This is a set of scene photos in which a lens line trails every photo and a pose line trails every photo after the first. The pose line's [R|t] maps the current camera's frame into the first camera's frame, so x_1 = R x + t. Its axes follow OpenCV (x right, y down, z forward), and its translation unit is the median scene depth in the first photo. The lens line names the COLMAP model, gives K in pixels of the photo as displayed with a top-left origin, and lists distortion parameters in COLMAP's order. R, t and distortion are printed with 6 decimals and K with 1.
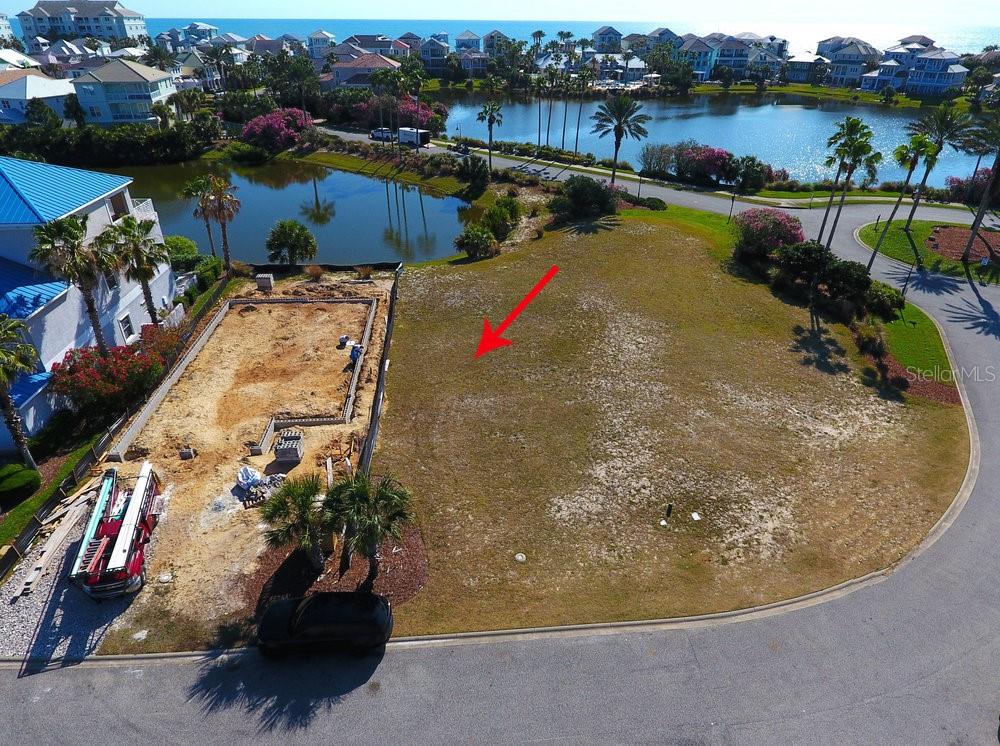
lens RADIAL K [[602.7, 0, 501.7], [0, 602.7, 363.5], [0, 0, 1]] dist [-0.004442, -0.001440]
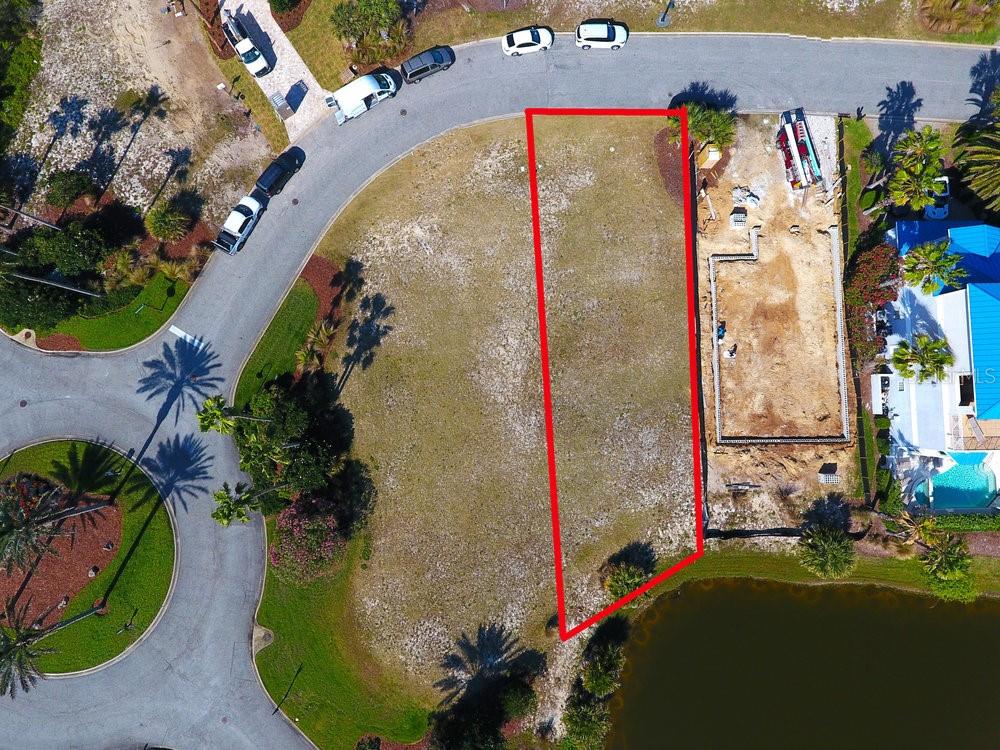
lens RADIAL K [[587.0, 0, 489.5], [0, 587.0, 356.3], [0, 0, 1]] dist [-0.004445, -0.002590]
pose [[-0.997571, -0.069443, -0.005406, 0.263715], [0.025178, -0.431883, 0.901578, -1.171871], [-0.064944, 0.899252, 0.432582, 0.476935]]
